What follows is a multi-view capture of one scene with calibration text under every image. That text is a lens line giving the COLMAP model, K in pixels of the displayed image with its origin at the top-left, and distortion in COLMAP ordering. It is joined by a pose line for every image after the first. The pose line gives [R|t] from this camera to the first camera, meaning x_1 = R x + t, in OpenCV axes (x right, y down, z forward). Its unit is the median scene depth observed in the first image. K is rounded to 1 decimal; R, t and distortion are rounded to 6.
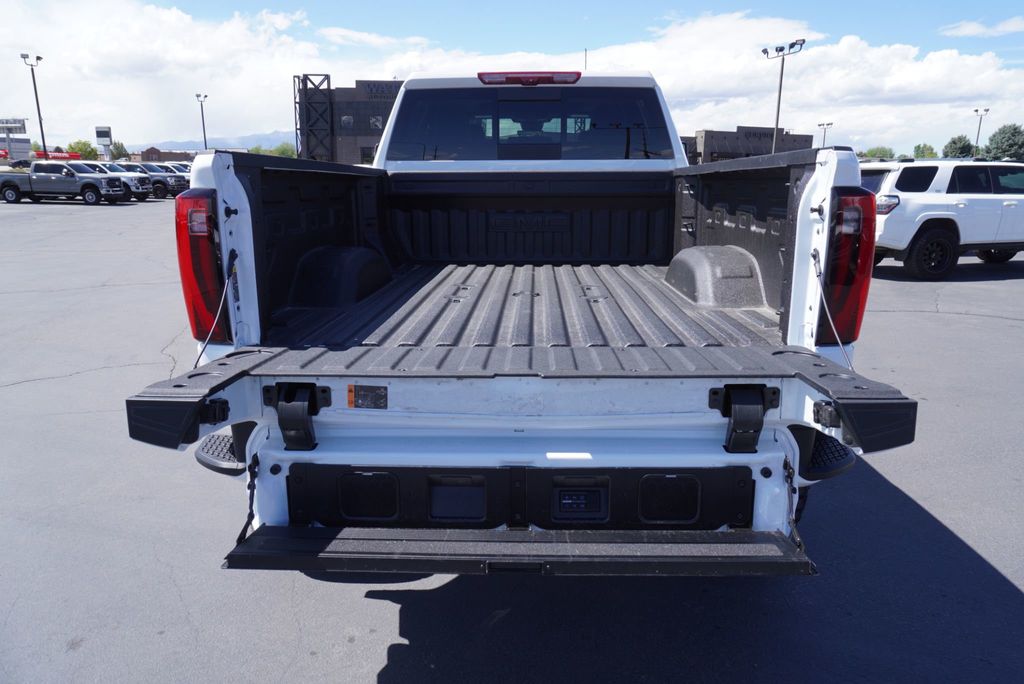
lens RADIAL K [[681.4, 0, 512.2], [0, 681.4, 340.2], [0, 0, 1]] dist [-0.025548, 0.019037]
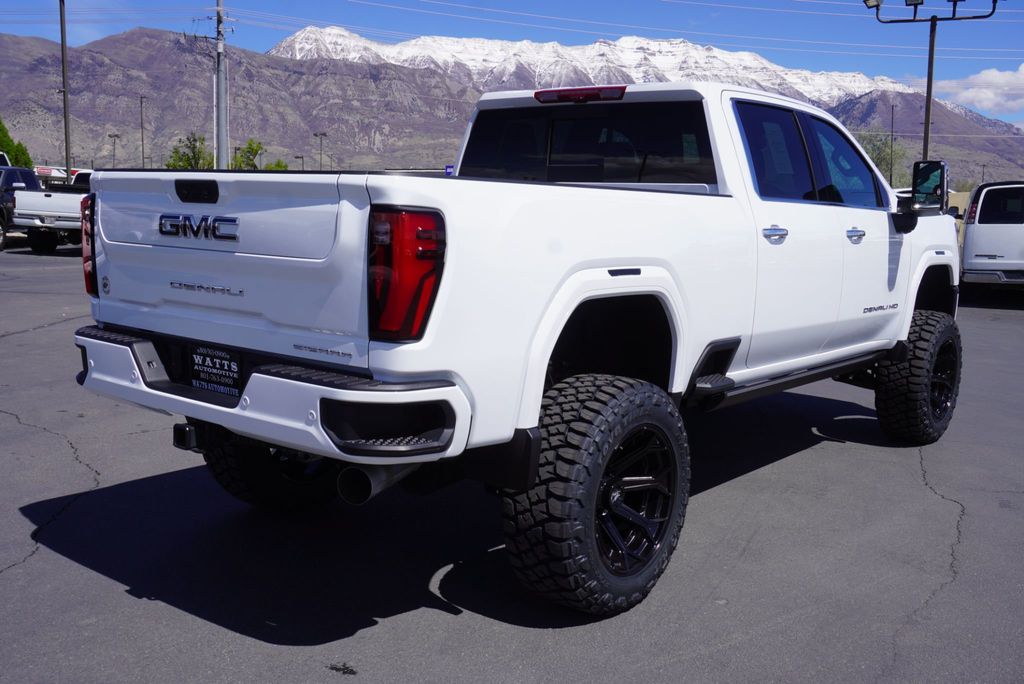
lens RADIAL K [[1023.8, 0, 520.6], [0, 1023.8, 342.8], [0, 0, 1]] dist [0.015252, 0.000000]
pose [[0.800443, 0.108713, -0.589468, 0.112308], [-0.168244, 0.984630, -0.046869, 0.003676], [0.575313, 0.136690, 0.806431, -0.017922]]
